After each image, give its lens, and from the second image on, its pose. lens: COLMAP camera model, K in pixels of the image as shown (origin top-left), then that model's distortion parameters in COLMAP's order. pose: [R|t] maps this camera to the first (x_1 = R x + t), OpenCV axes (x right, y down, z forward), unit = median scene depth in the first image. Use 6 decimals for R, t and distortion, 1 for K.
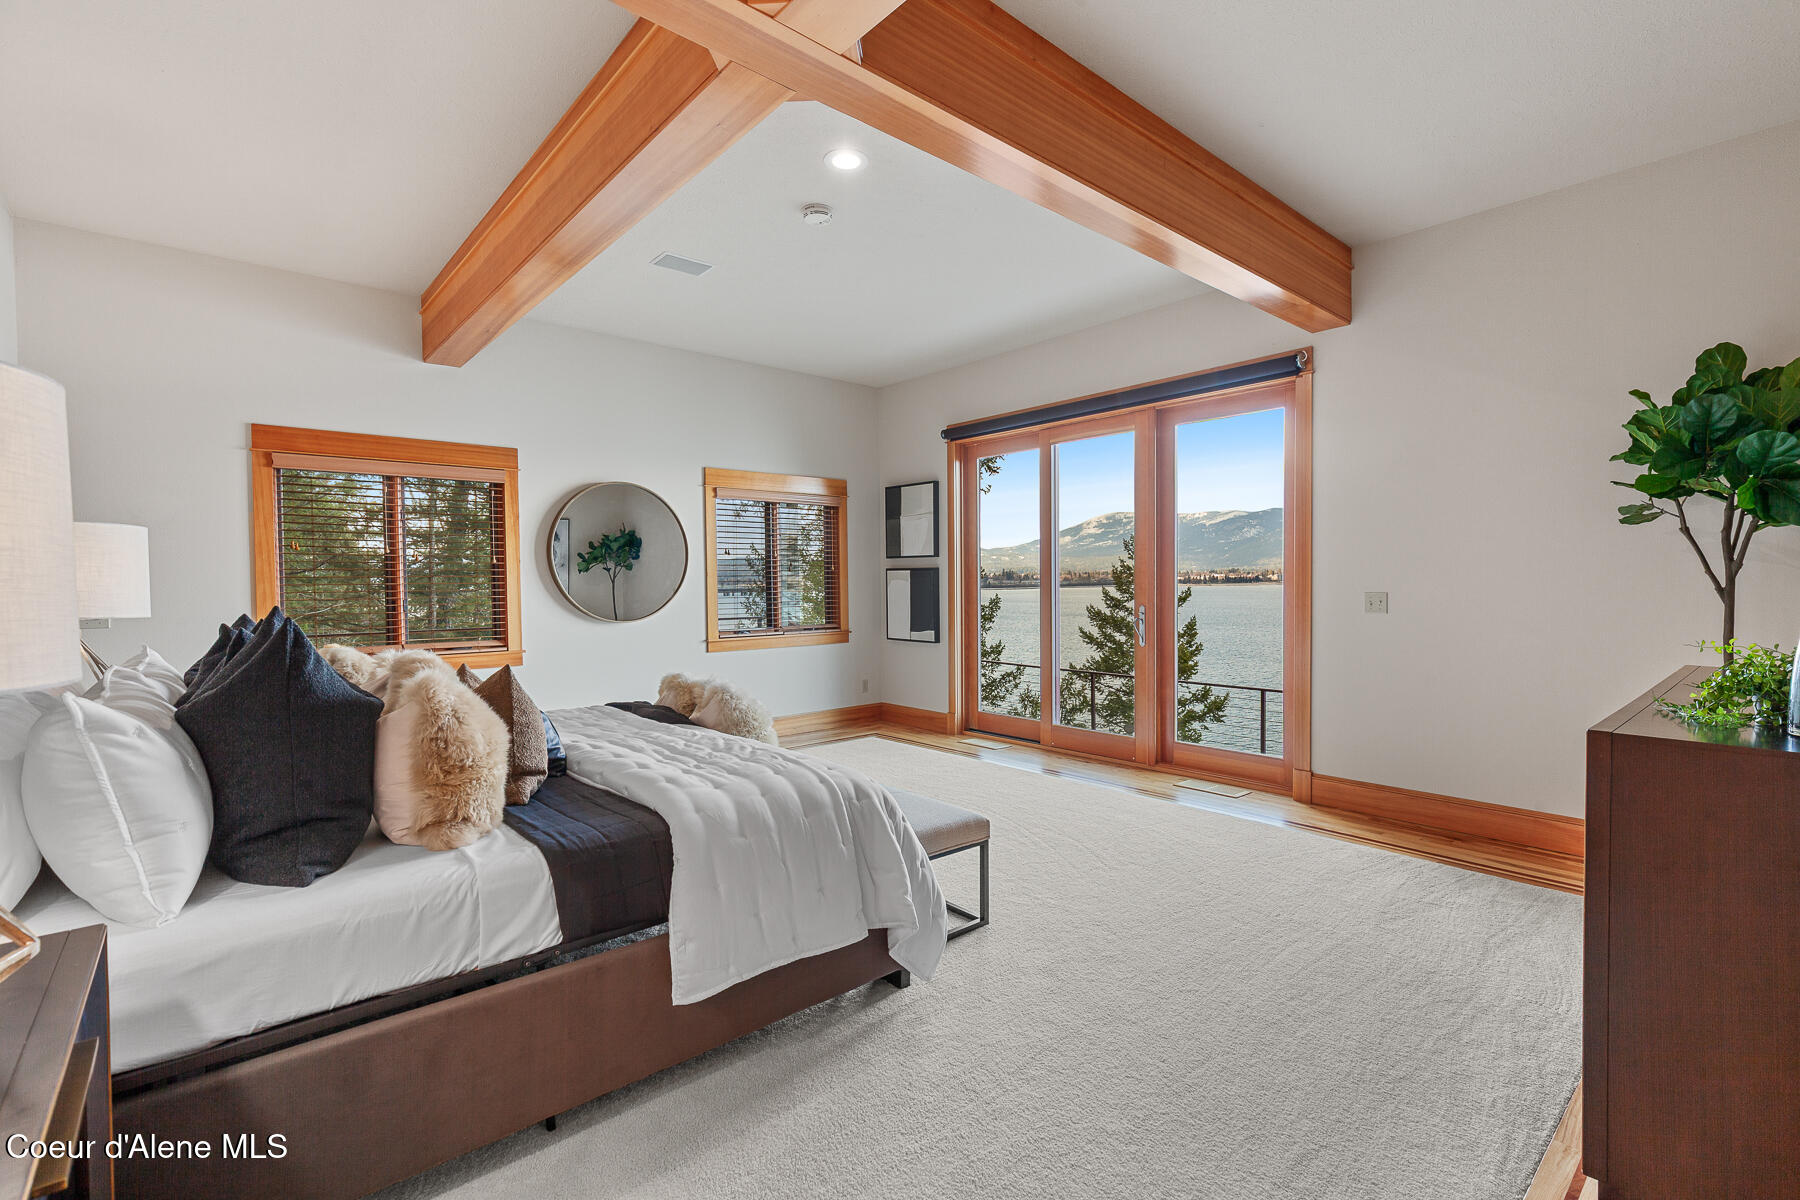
lens RADIAL K [[806.5, 0, 906.6], [0, 806.5, 604.5], [0, 0, 1]] dist [0.015909, -0.004467]
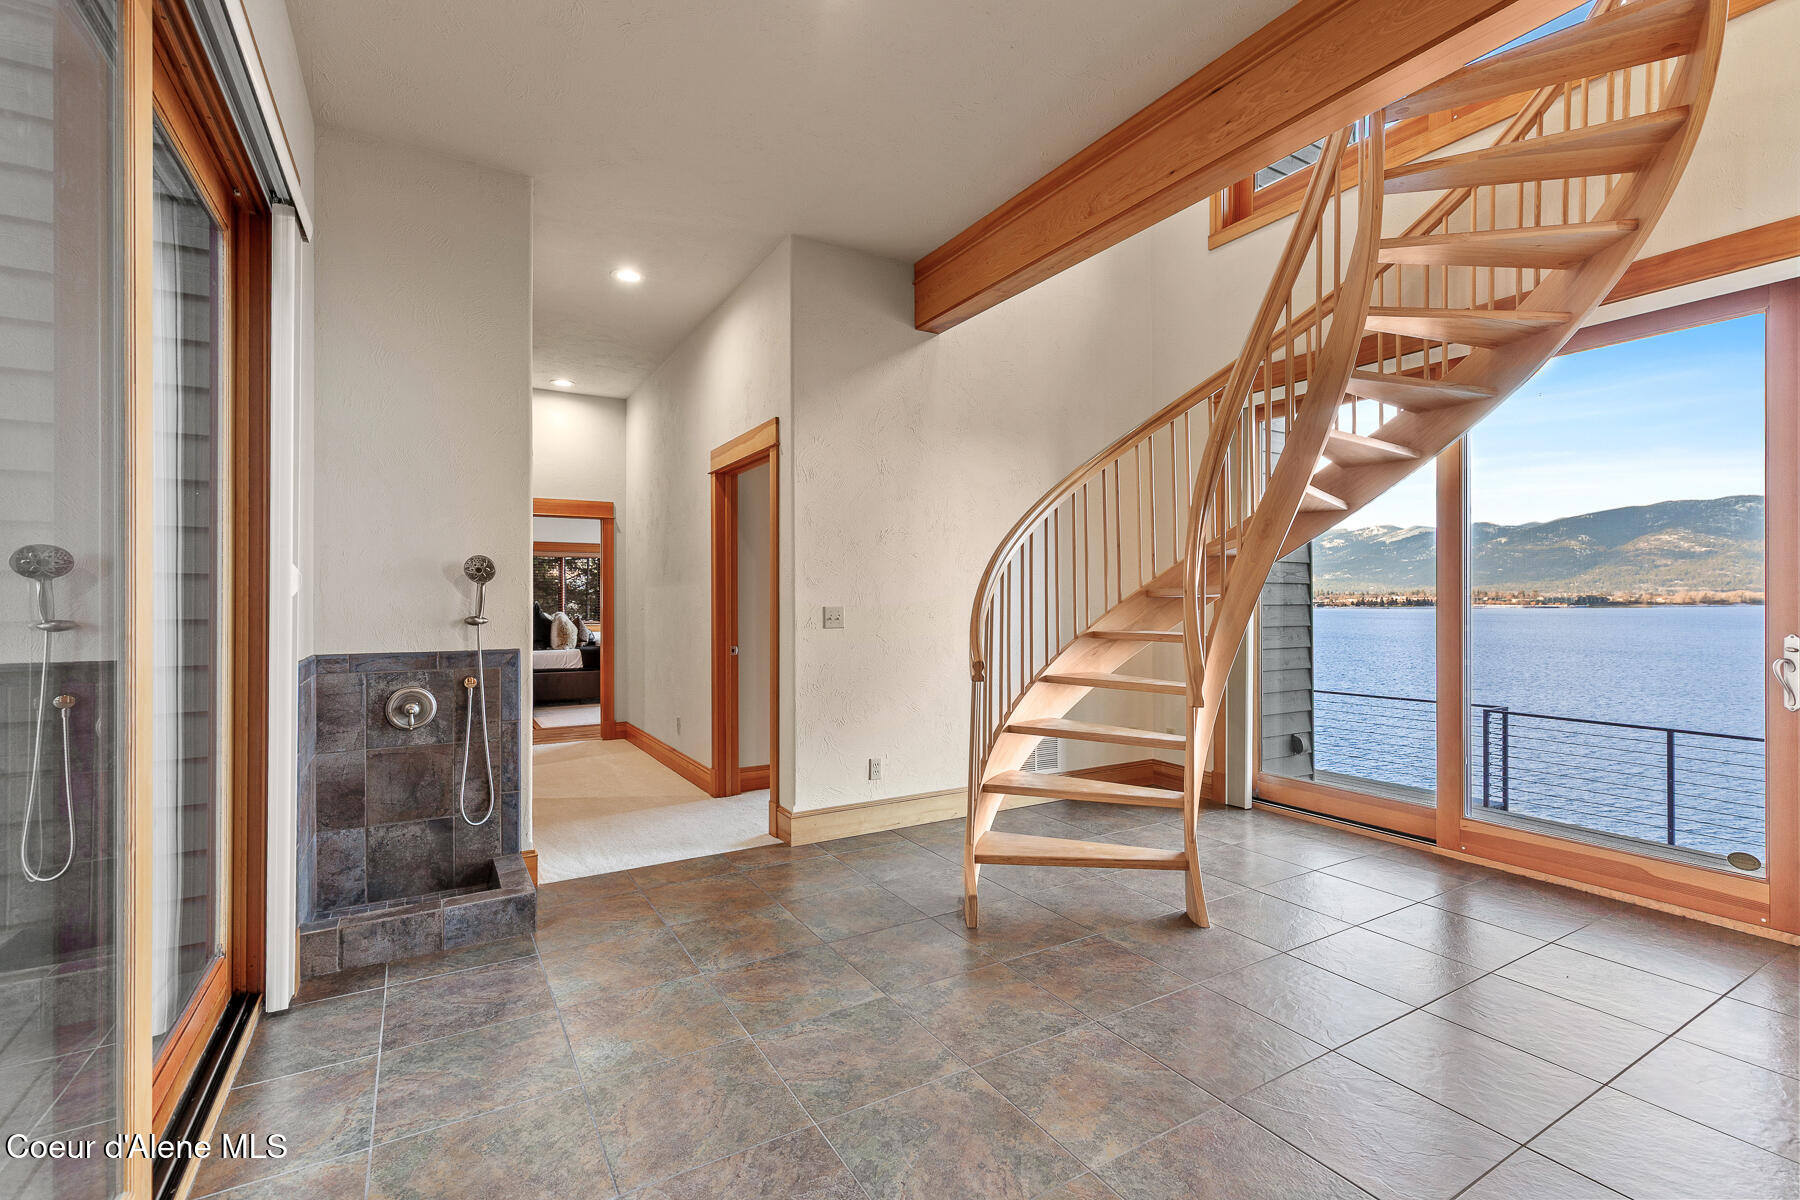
lens RADIAL K [[806.5, 0, 897.3], [0, 806.5, 595.3], [0, 0, 1]] dist [0.015909, -0.004467]
pose [[0.982592, 0.008405, -0.185588, 2.257835], [-0.014840, 0.999335, -0.033307, 0.092353], [0.185185, 0.035481, 0.982063, -3.347744]]
